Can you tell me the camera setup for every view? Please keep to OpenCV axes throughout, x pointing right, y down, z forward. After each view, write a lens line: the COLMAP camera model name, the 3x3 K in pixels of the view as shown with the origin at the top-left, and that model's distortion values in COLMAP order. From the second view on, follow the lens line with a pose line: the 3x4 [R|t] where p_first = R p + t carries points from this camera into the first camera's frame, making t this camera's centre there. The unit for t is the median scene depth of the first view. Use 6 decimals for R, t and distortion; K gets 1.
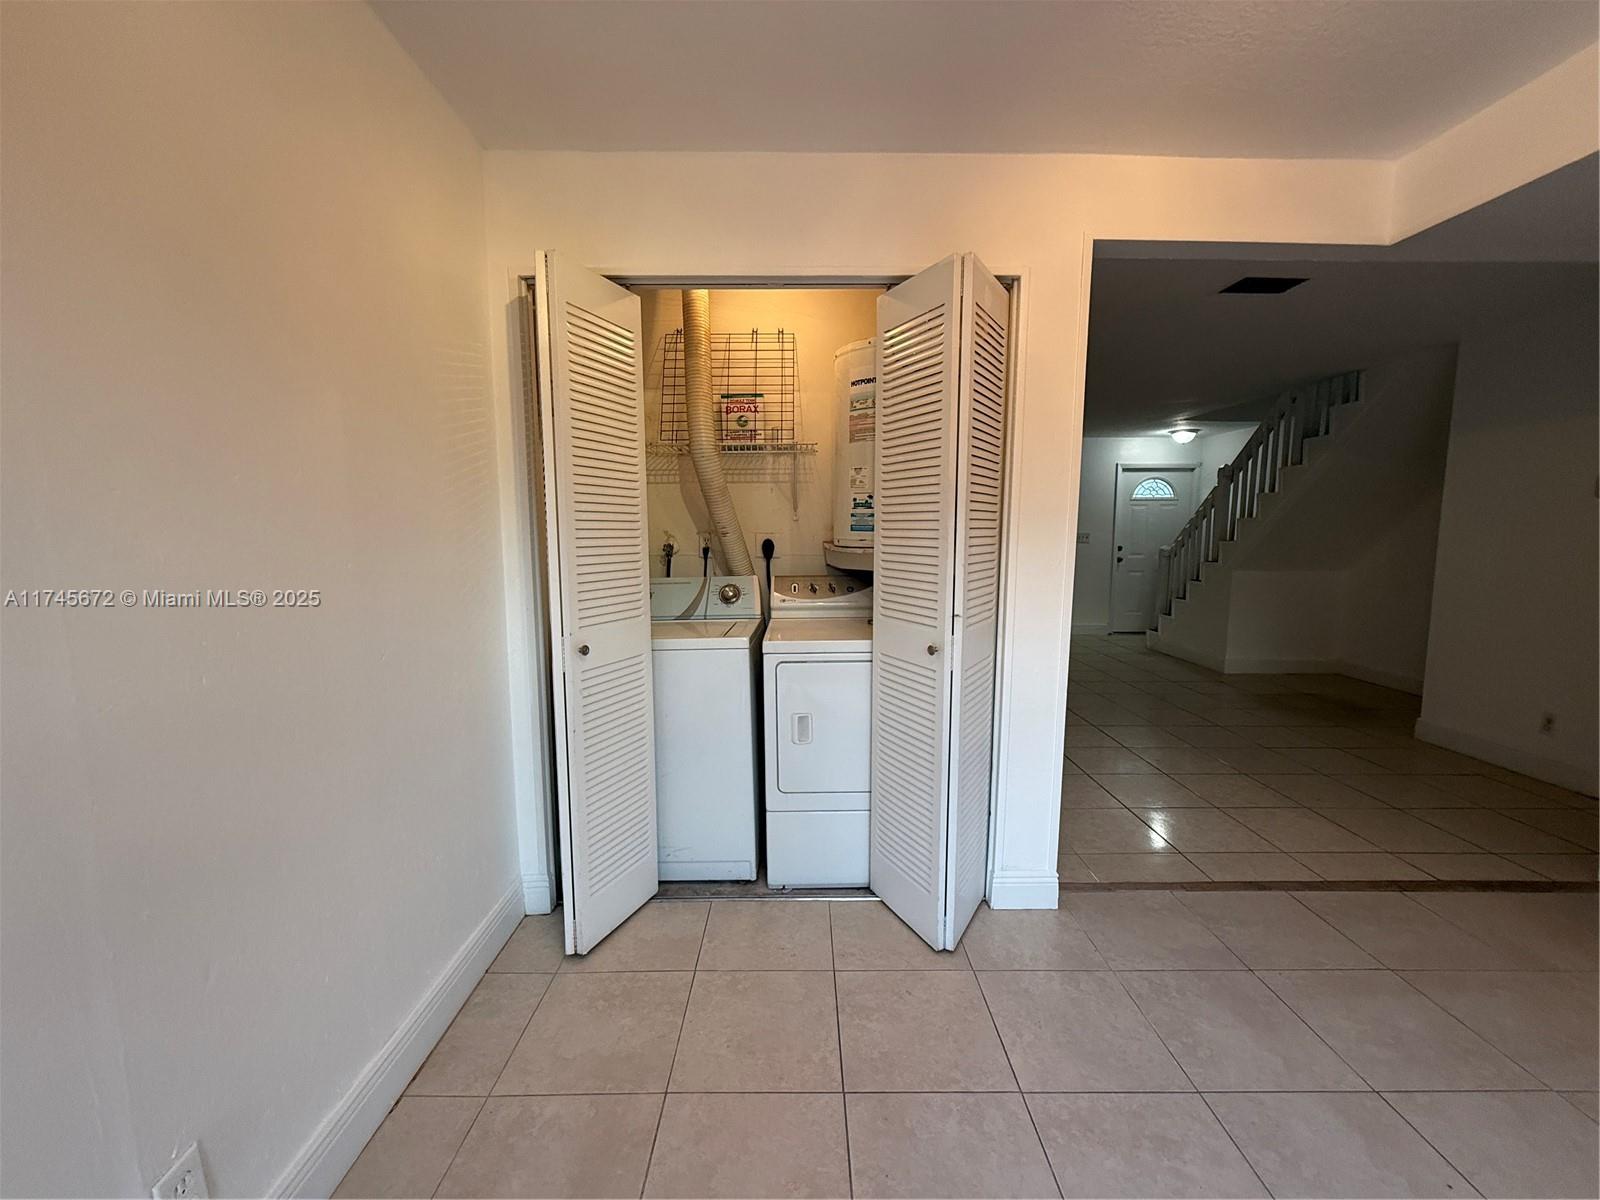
lens RADIAL K [[635.2, 0, 801.9], [0, 635.2, 601.7], [0, 0, 1]] dist [-0.000753, -0.000130]
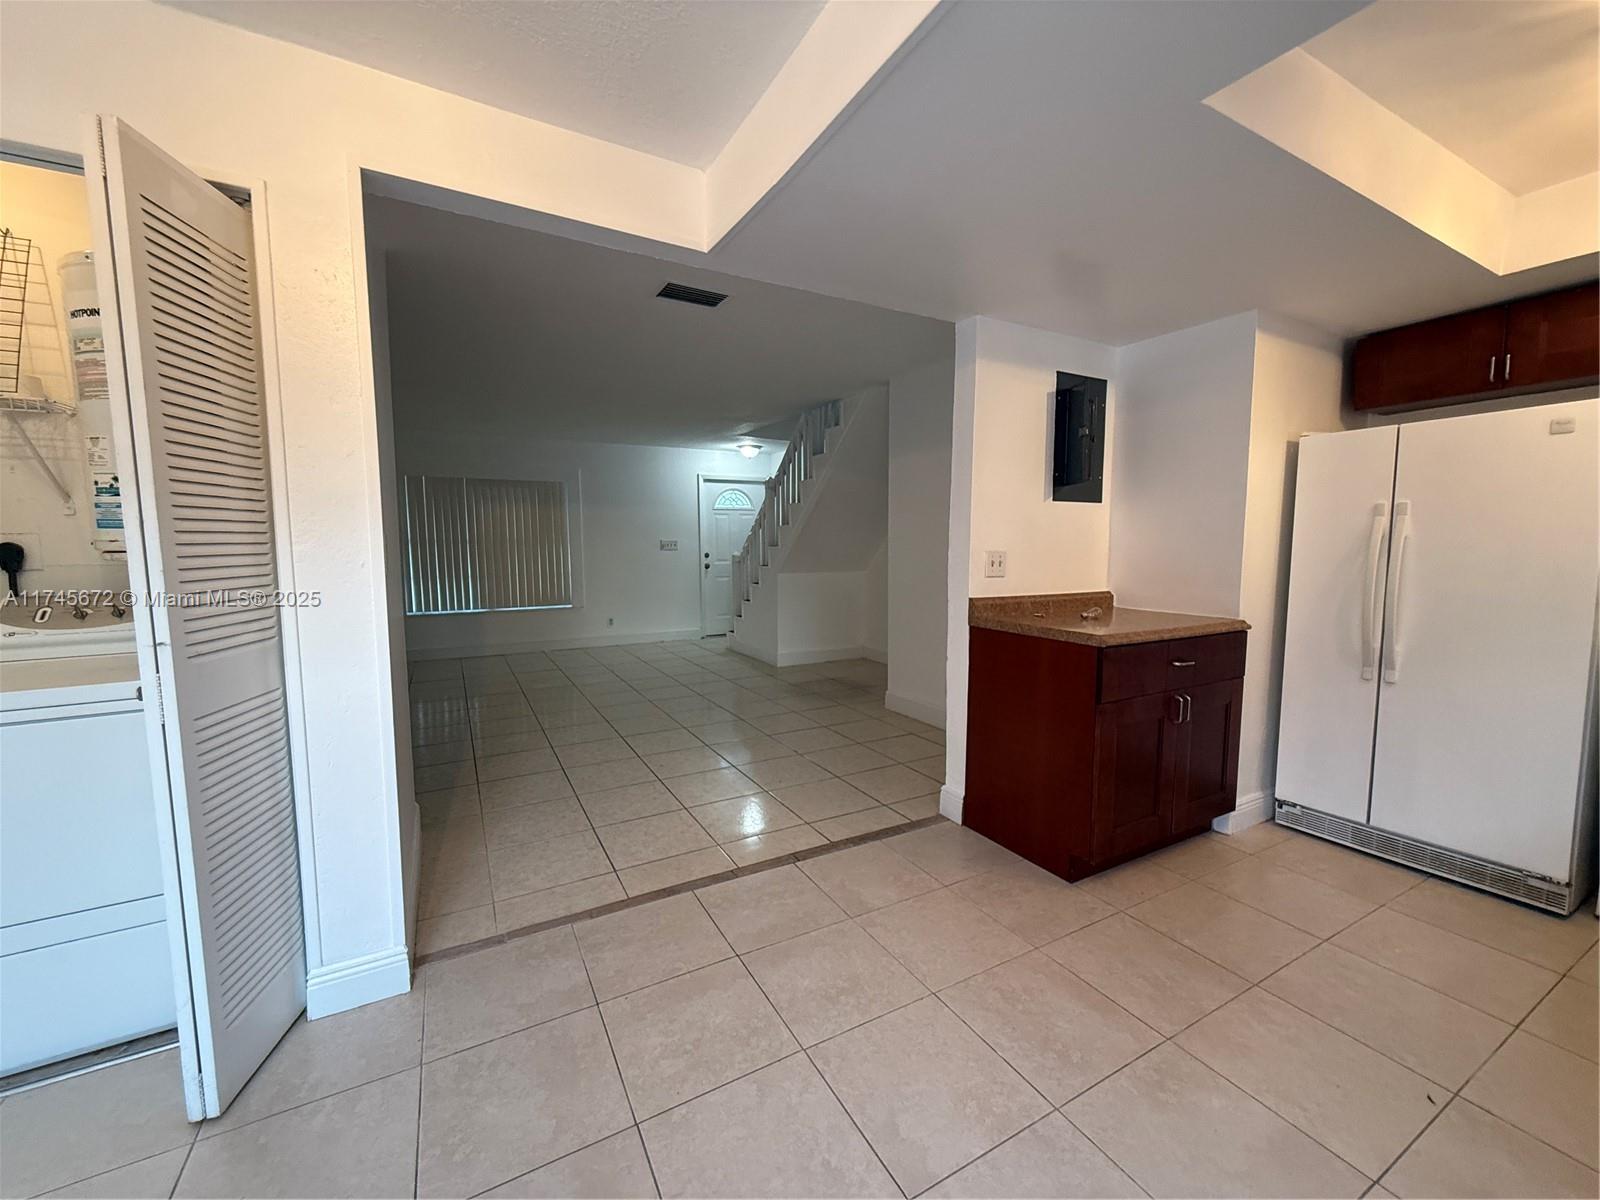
lens RADIAL K [[635.2, 0, 801.9], [0, 635.2, 601.7], [0, 0, 1]] dist [-0.000753, -0.000130]
pose [[0.875179, -0.047384, 0.481472, 0.259294], [0.055518, 0.998454, -0.002654, 0.008221], [-0.480602, 0.029053, 0.876457, 0.016384]]
